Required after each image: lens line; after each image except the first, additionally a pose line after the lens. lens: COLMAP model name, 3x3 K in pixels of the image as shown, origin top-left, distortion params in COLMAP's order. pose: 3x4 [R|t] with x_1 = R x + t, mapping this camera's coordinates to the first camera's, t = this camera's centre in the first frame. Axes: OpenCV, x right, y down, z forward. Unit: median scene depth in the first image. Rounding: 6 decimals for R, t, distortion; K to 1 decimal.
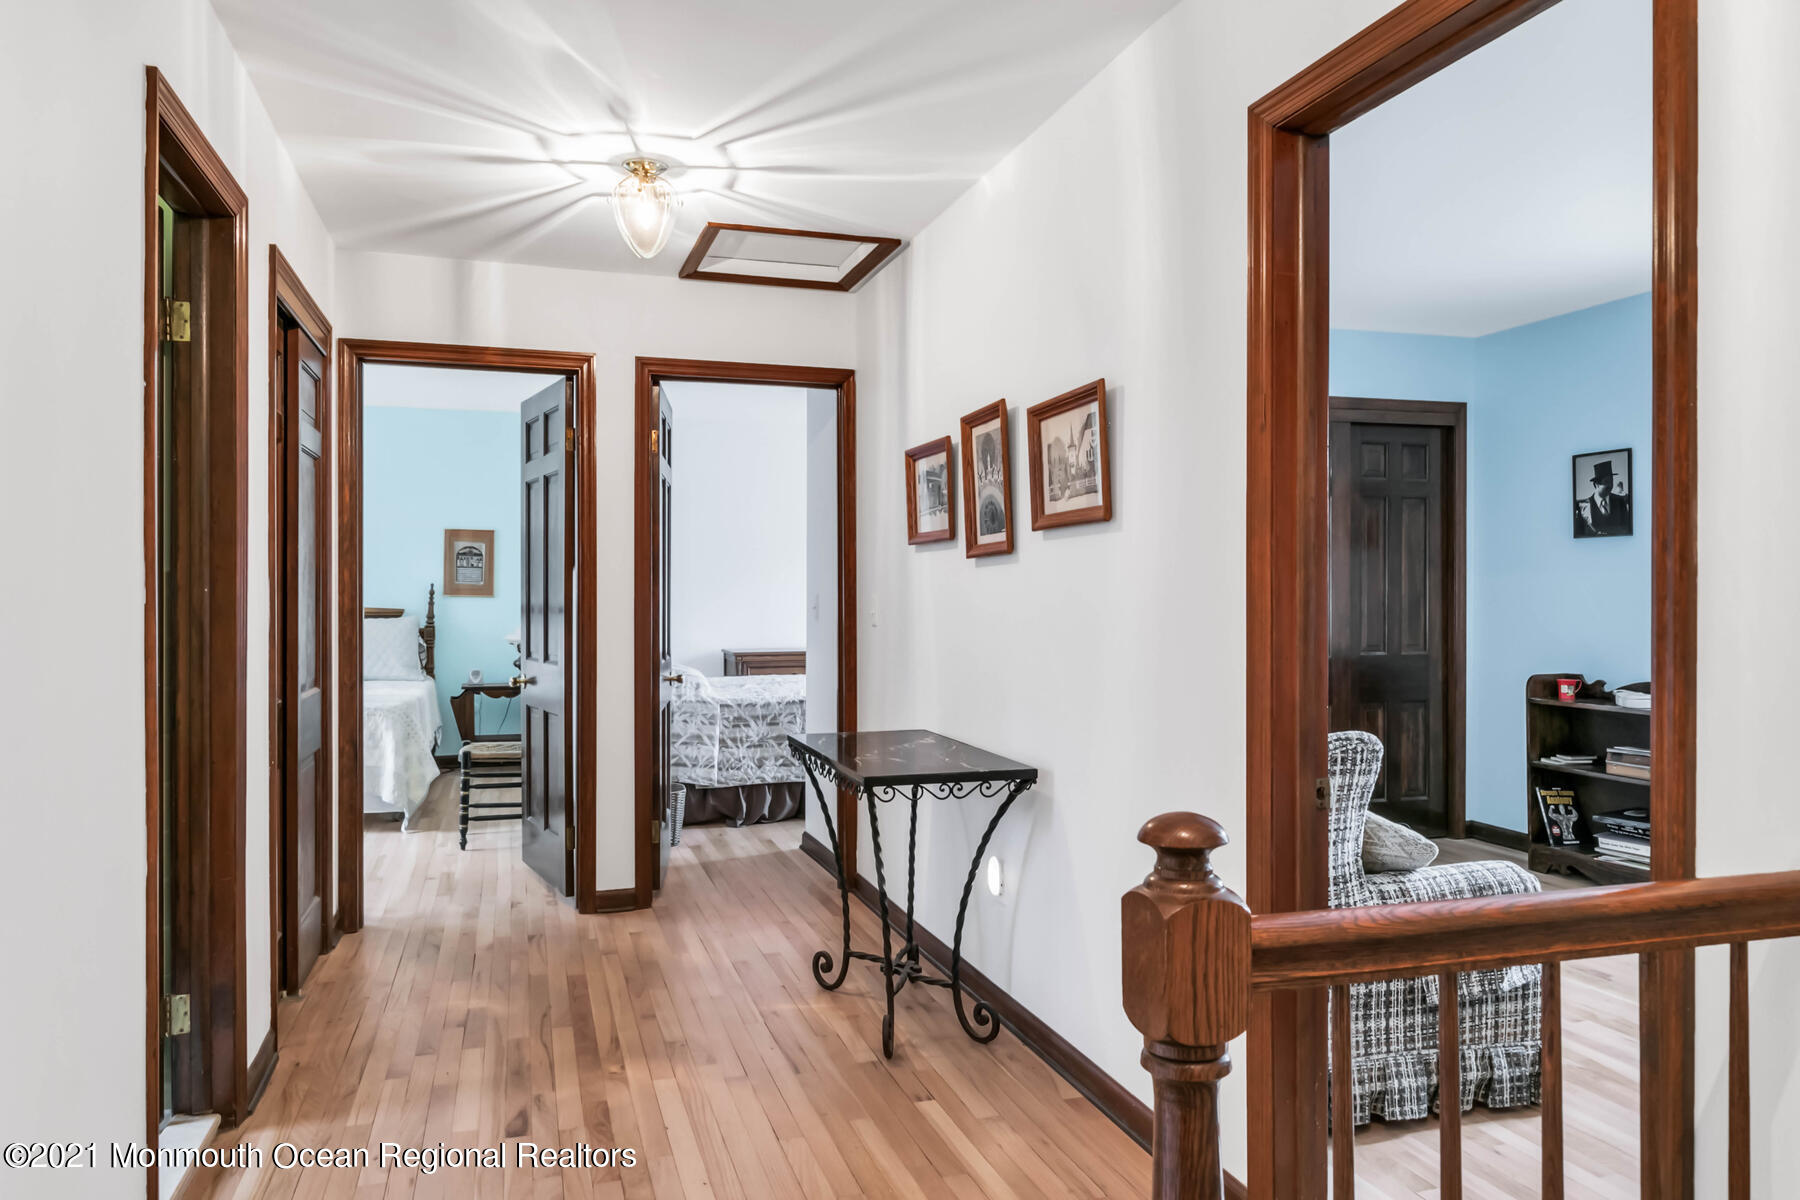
lens RADIAL K [[1240.1, 0, 914.8], [0, 1240.1, 593.5], [0, 0, 1]] dist [-0.009383, 0.000157]
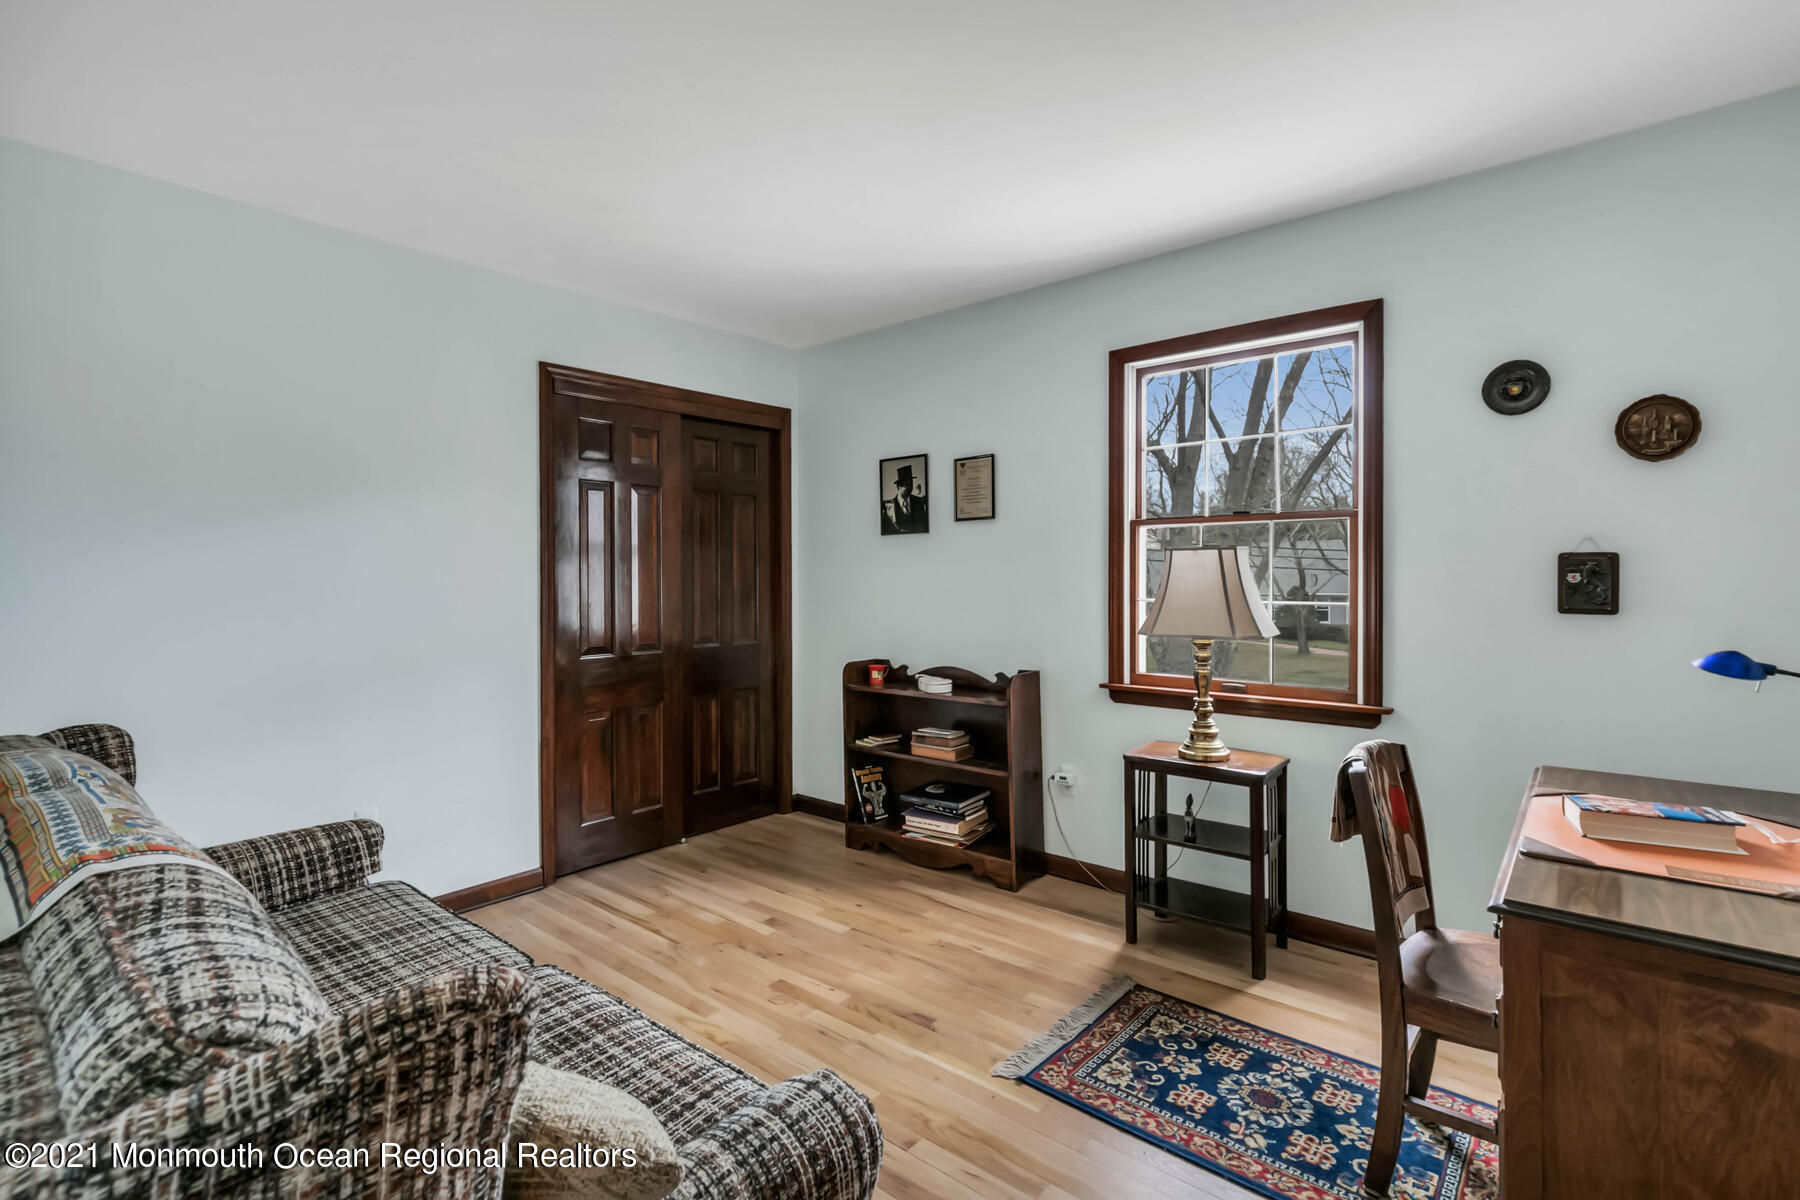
lens RADIAL K [[830.6, 0, 912.4], [0, 830.6, 588.4], [0, 0, 1]] dist [0.007226, -0.001091]
pose [[0.853514, -0.009076, 0.520992, 0.177912], [0.004469, 0.999939, 0.010099, -0.004989], [-0.521051, -0.006292, 0.853502, 0.368011]]
